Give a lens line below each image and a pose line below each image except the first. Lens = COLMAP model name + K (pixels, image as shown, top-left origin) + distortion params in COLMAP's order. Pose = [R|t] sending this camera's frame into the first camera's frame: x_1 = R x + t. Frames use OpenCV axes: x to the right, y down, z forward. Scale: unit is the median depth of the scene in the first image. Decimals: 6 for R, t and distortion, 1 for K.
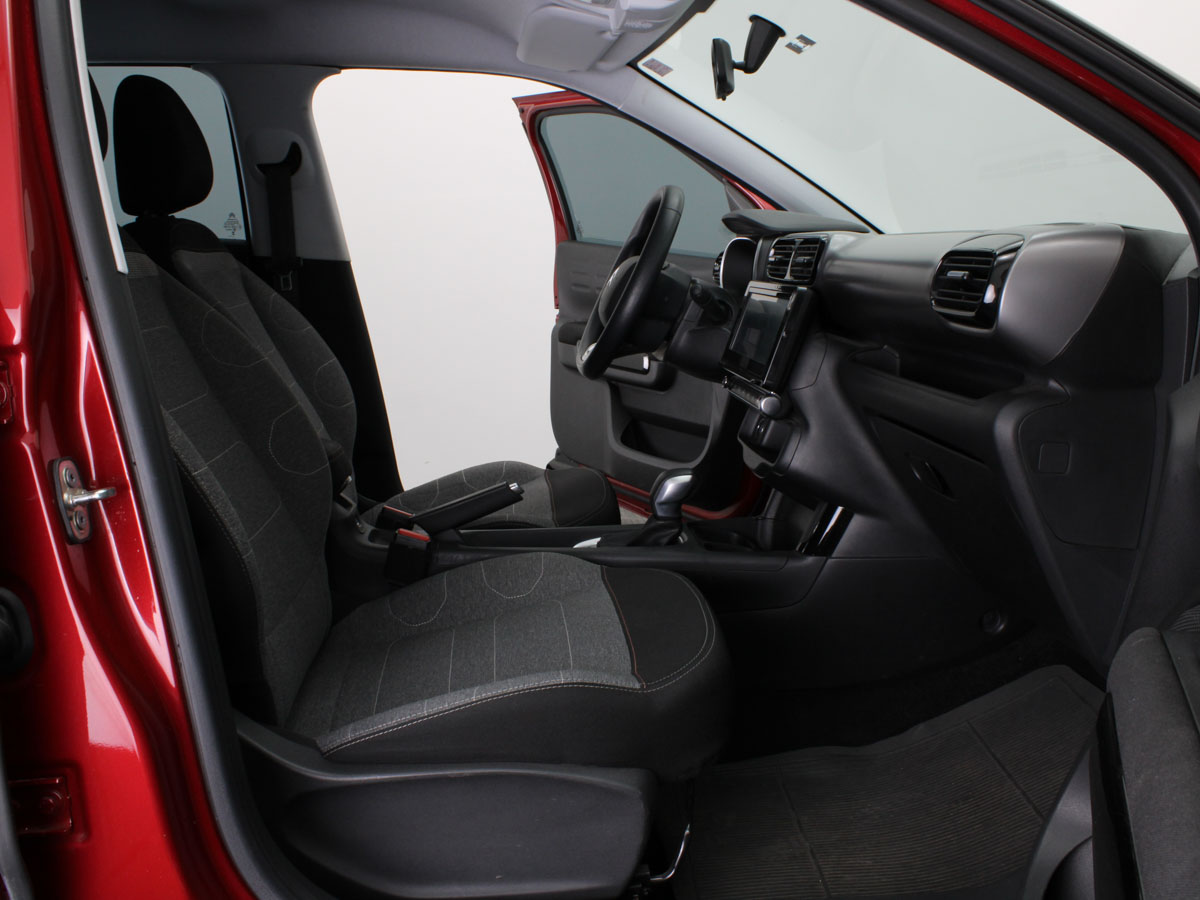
lens RADIAL K [[1108.6, 0, 600.0], [0, 1108.6, 450.0], [0, 0, 1]] dist [-0.176469, 0.151607]
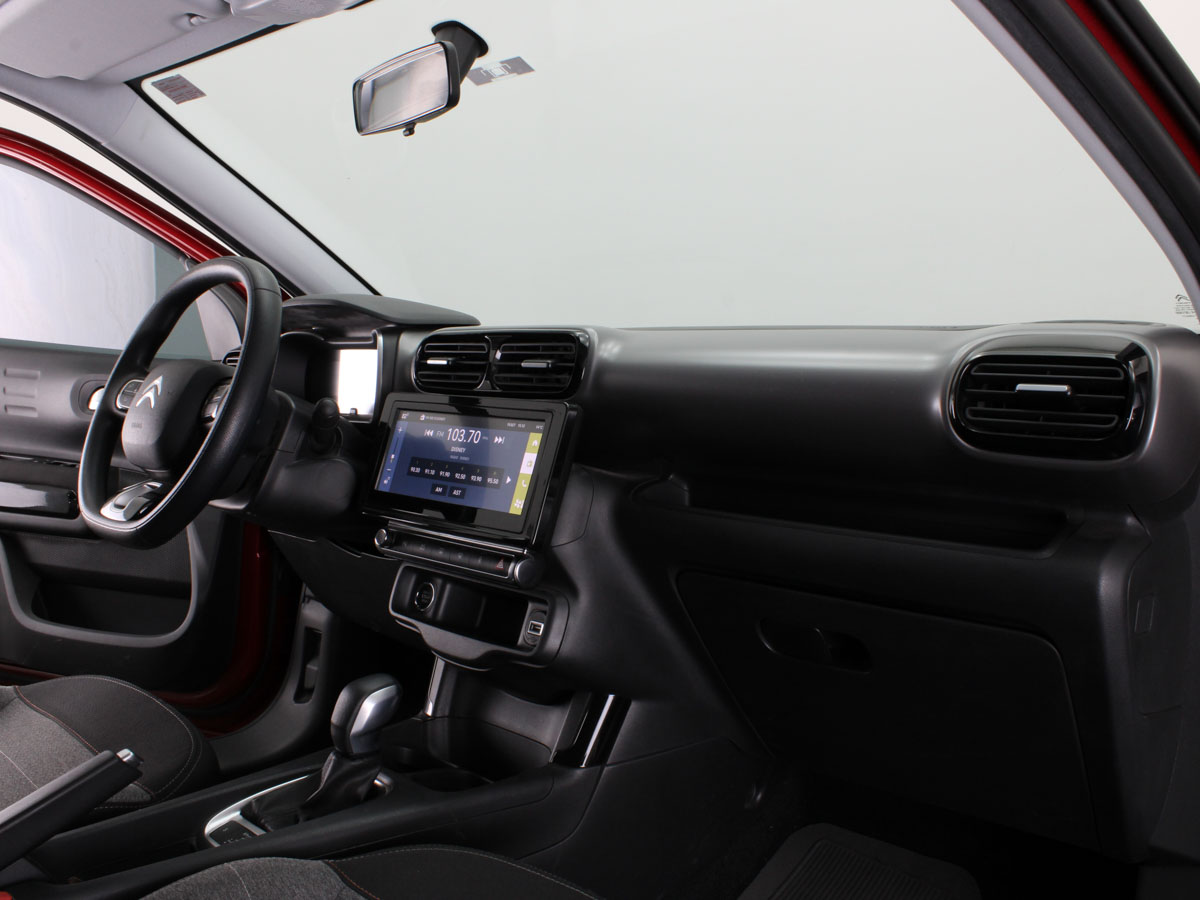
lens RADIAL K [[1108.6, 0, 600.0], [0, 1108.6, 450.0], [0, 0, 1]] dist [-0.176469, 0.151607]
pose [[0.765596, -0.054186, 0.641036, -0.244403], [0.107370, 0.993233, -0.044277, -0.077523], [-0.634299, 0.102726, 0.766233, 0.408561]]
